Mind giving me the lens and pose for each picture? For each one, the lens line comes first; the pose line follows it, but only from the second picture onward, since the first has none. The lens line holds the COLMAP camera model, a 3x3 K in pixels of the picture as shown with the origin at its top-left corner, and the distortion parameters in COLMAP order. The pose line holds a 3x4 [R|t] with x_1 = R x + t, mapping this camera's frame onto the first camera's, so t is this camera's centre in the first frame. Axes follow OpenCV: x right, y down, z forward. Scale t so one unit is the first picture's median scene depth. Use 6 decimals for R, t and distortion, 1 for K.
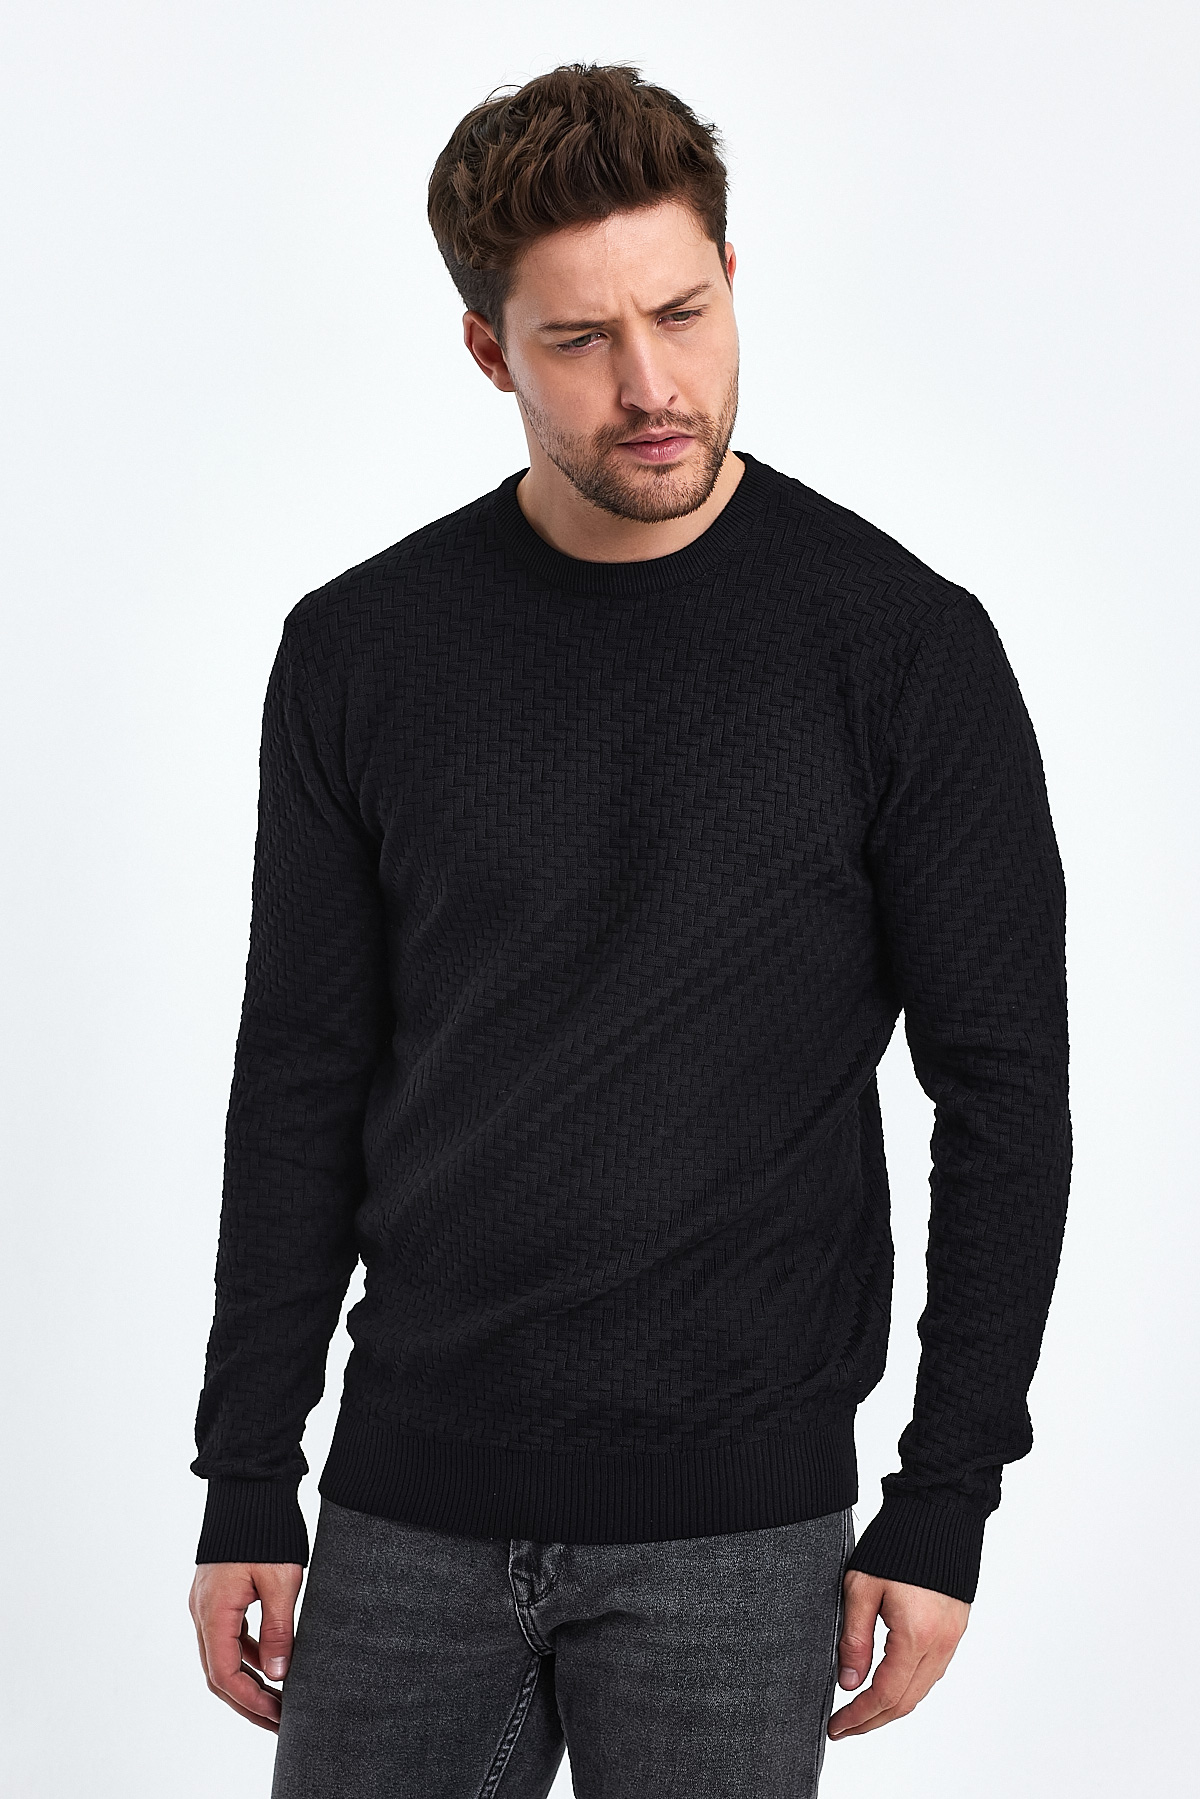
lens RADIAL K [[4735.4, 0, 603.2], [0, 4735.4, 904.2], [0, 0, 1]] dist [-0.239549, 0.000000]
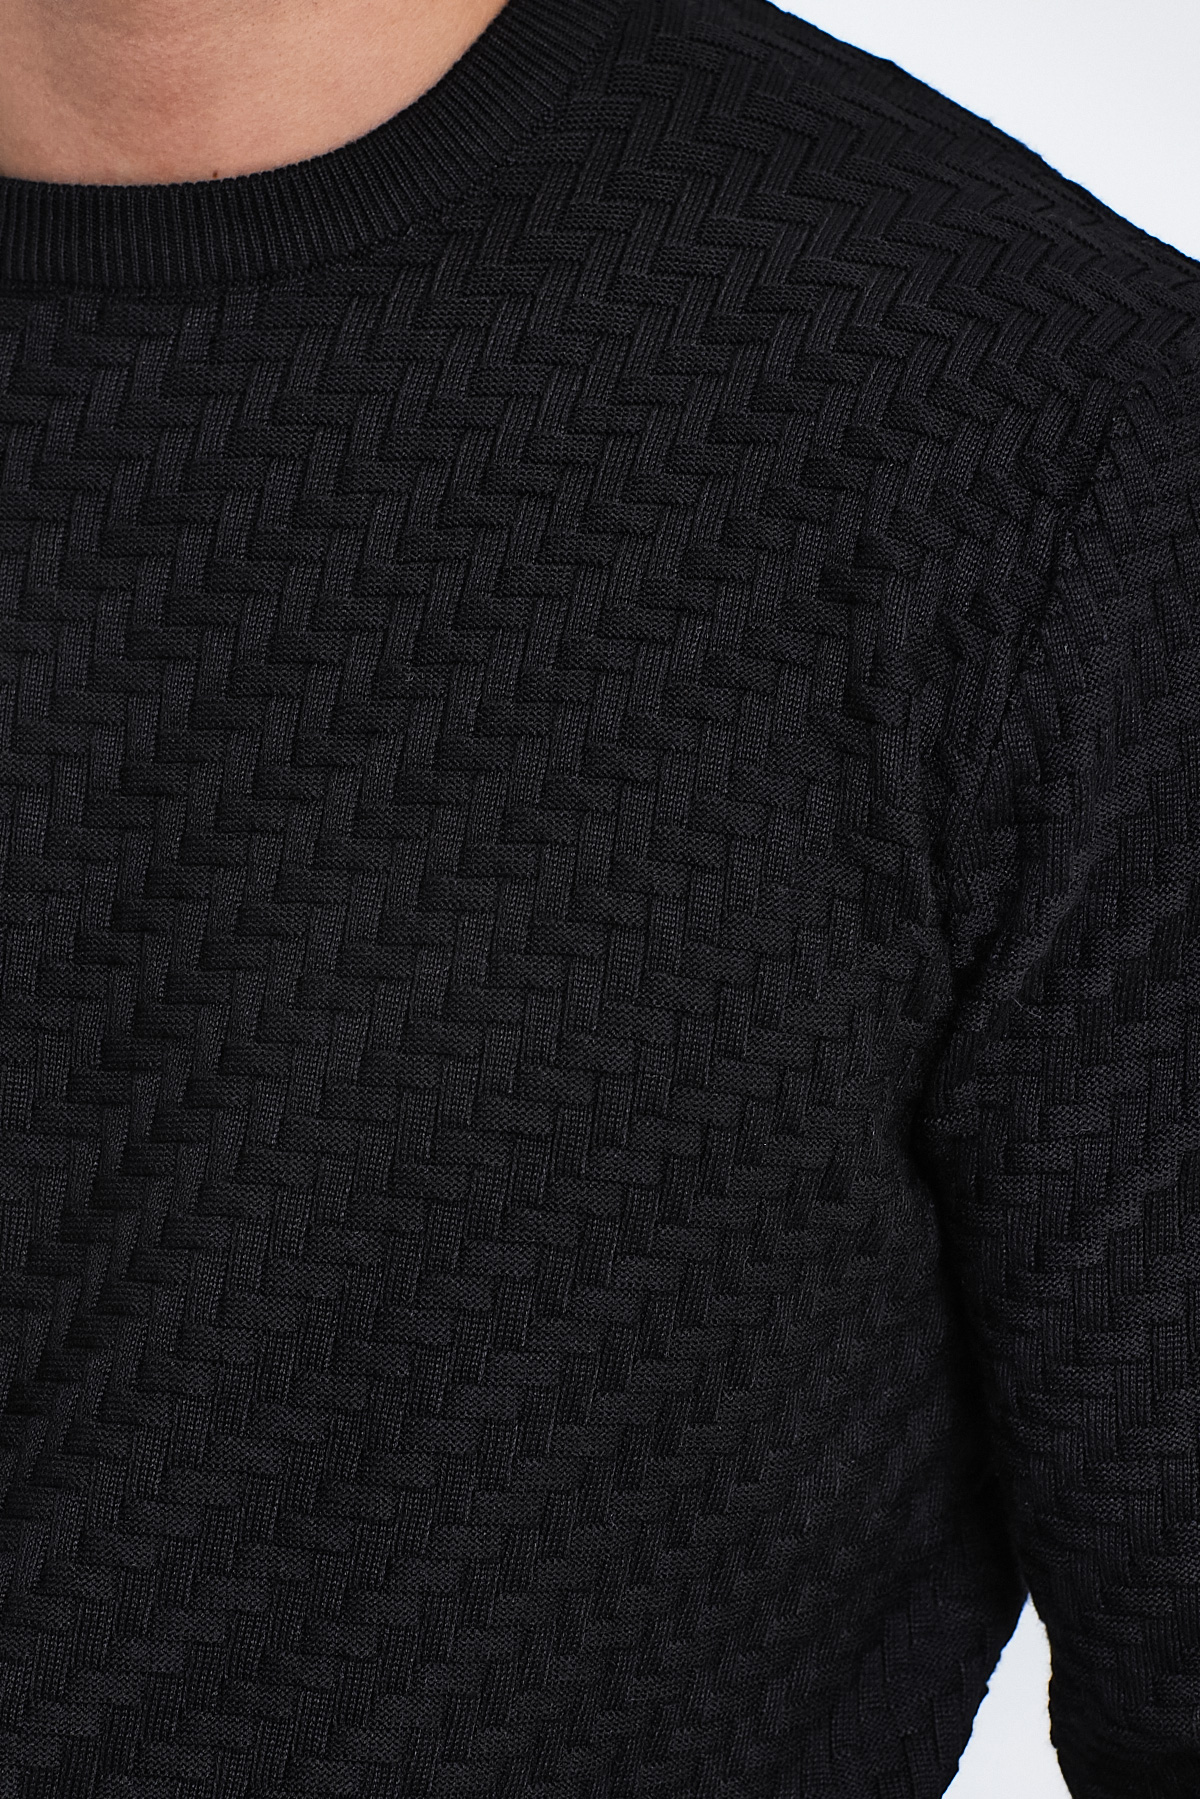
lens RADIAL K [[4735.4, 0, 598.1], [0, 4735.4, 899.4], [0, 0, 1]] dist [-0.239549, 0.000000]
pose [[0.999726, 0.016757, -0.016338, 0.040226], [-0.017587, 0.998488, -0.052081, -0.009980], [0.015441, 0.052354, 0.998509, 0.702931]]
